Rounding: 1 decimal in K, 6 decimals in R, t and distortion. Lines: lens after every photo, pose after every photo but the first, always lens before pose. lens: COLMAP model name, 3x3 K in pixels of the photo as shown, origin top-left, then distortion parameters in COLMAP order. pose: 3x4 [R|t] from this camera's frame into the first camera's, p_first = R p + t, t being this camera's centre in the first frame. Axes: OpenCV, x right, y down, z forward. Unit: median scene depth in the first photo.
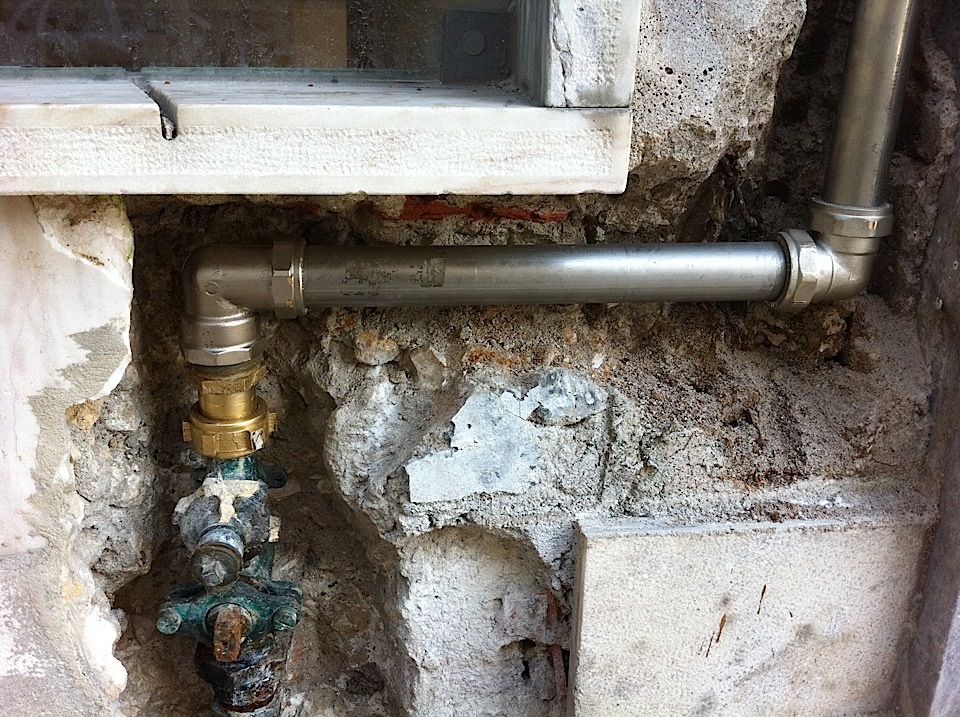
lens RADIAL K [[830.8, 0, 483.9], [0, 830.8, 356.0], [0, 0, 1]] dist [-0.014161, -0.050361]
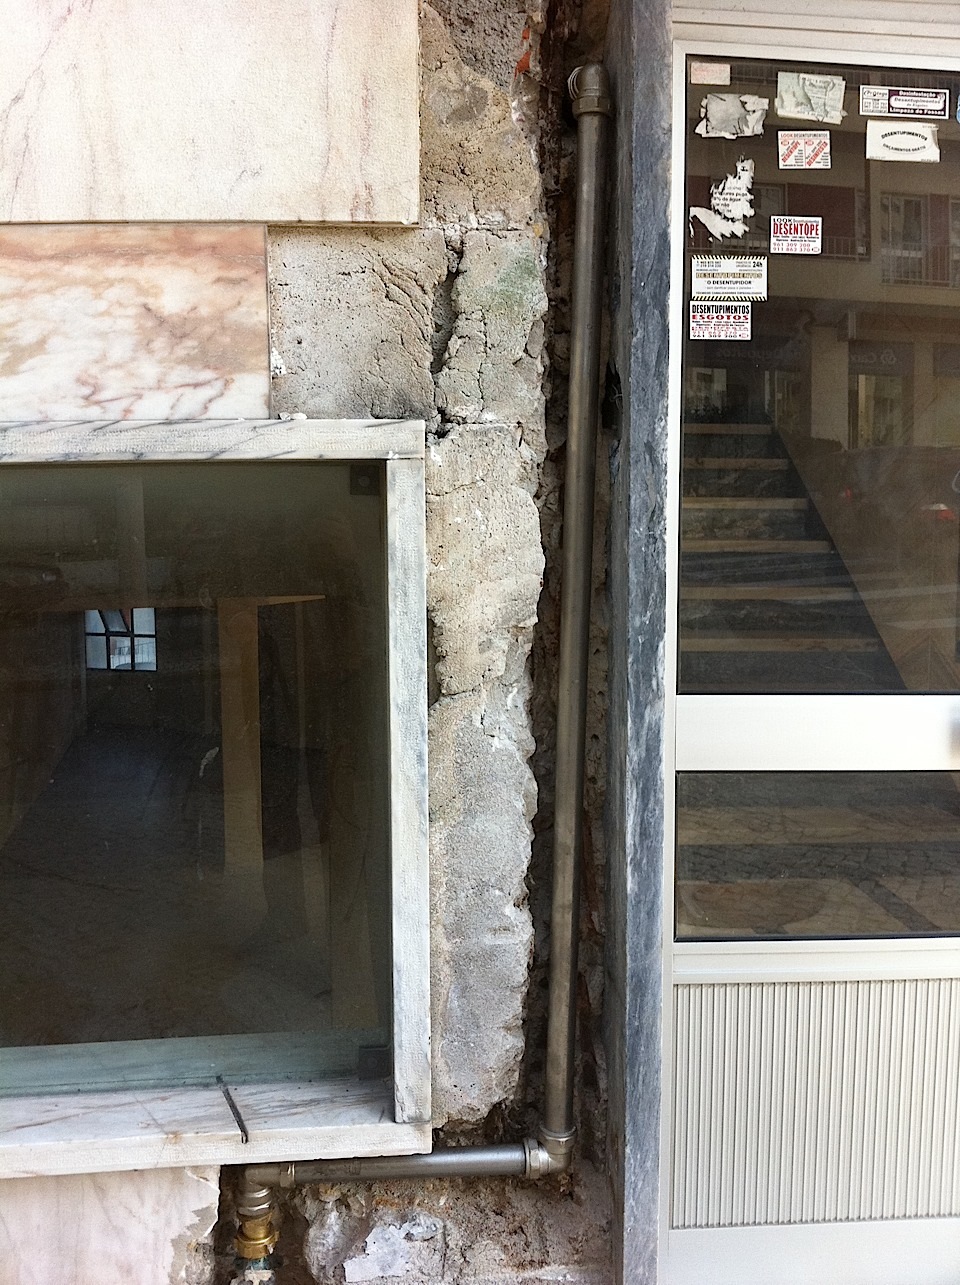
lens RADIAL K [[1112.1, 0, 468.2], [0, 1112.1, 643.1], [0, 0, 1]] dist [-0.014161, -0.050361]
pose [[0.999186, -0.026943, -0.030033, 0.321396], [0.019536, 0.974354, -0.224171, -0.711668], [0.035303, 0.223402, 0.974087, -1.883097]]
